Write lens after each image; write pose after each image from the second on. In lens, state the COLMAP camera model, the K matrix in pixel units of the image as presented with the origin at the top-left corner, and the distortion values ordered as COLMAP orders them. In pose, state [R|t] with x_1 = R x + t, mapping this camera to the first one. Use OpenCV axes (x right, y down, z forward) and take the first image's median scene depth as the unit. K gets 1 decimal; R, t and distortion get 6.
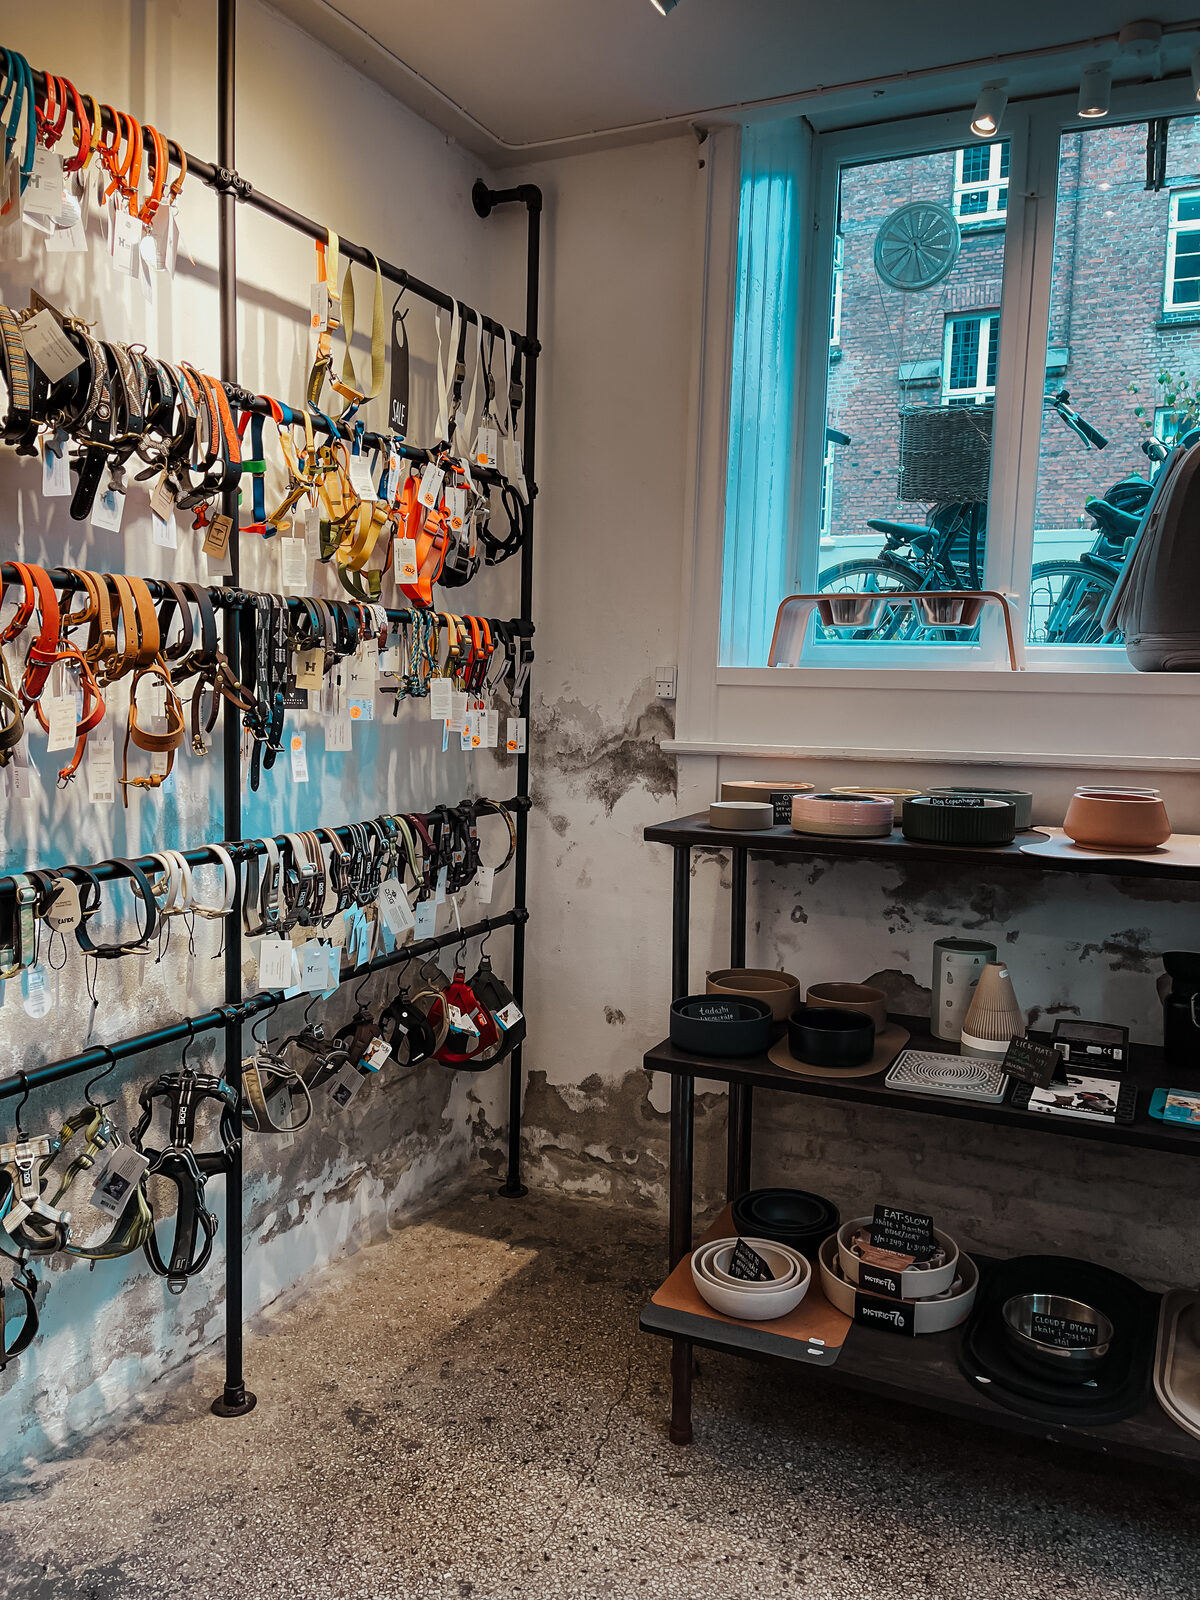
lens RADIAL K [[1201.9, 0, 604.2], [0, 1201.9, 799.4], [0, 0, 1]] dist [0.001800, -0.016048]
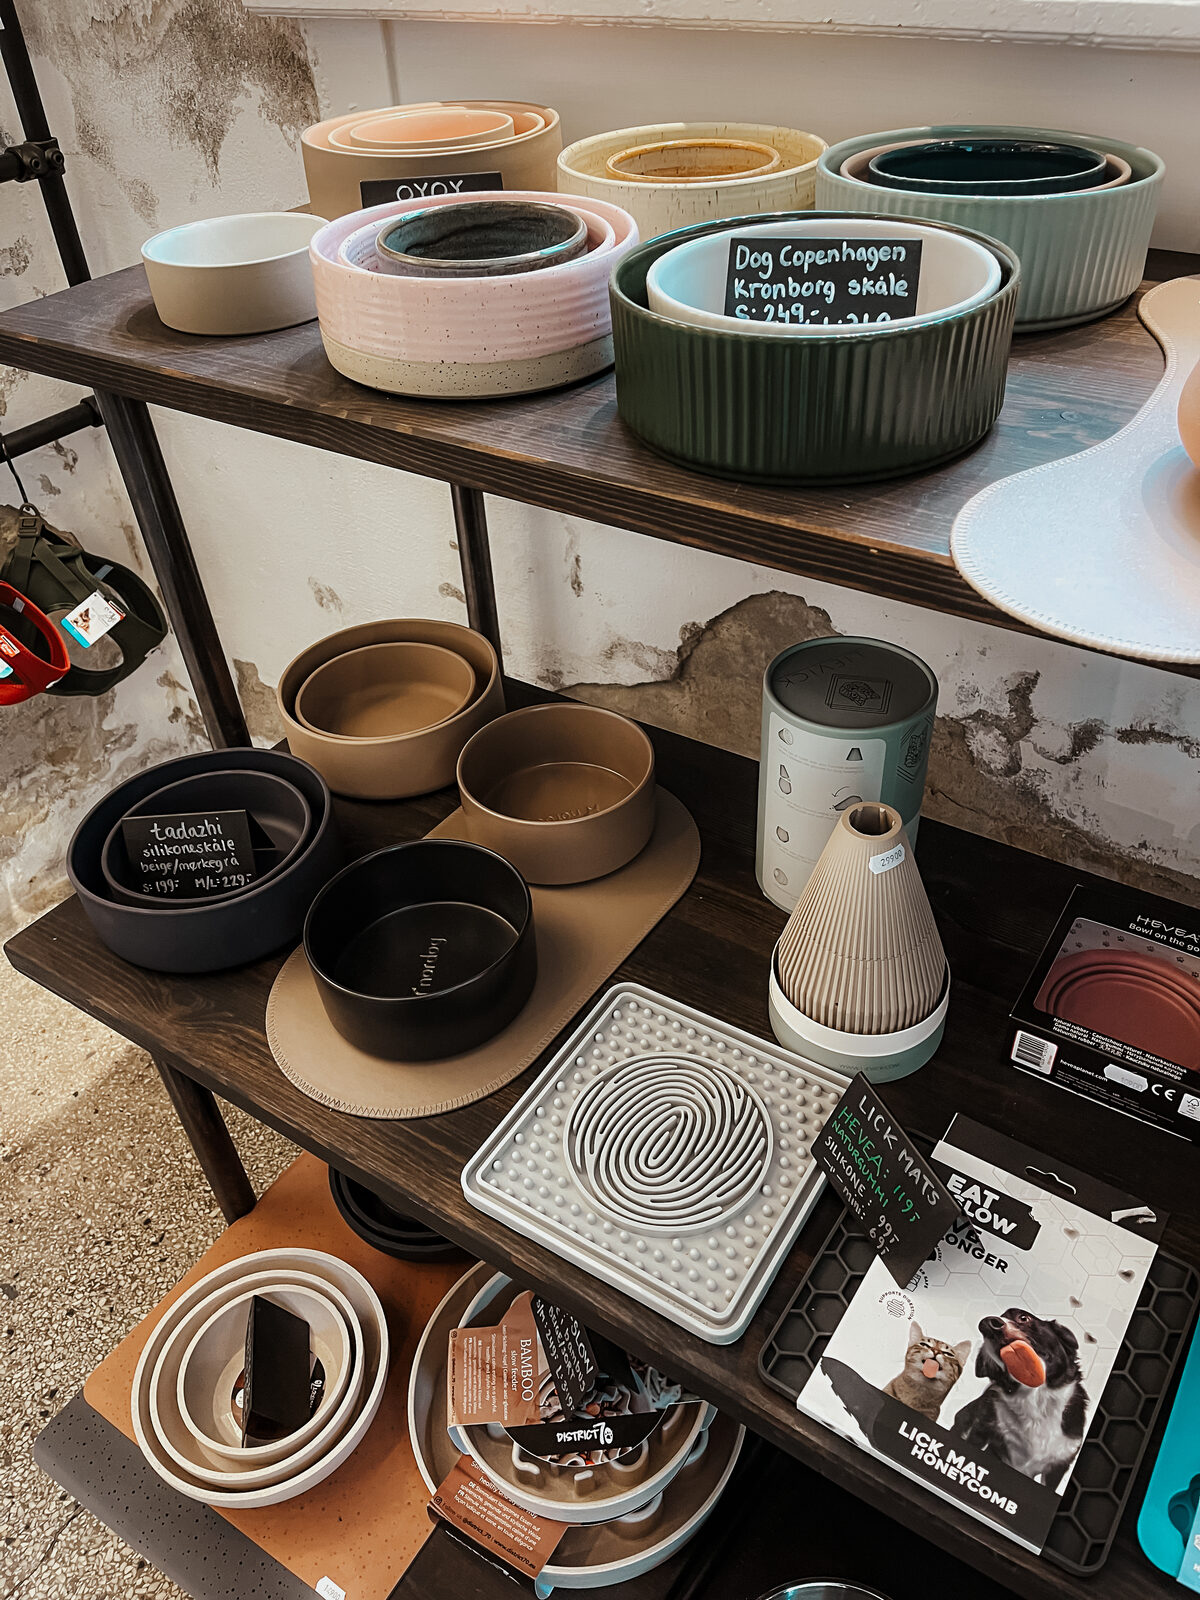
lens RADIAL K [[1201.9, 0, 592.7], [0, 1201.9, 796.5], [0, 0, 1]] dist [0.001800, -0.016048]
pose [[0.983217, 0.049474, -0.175602, 0.233863], [0.059754, 0.822107, 0.566189, -0.043450], [0.172375, -0.567180, 0.805353, 0.553368]]
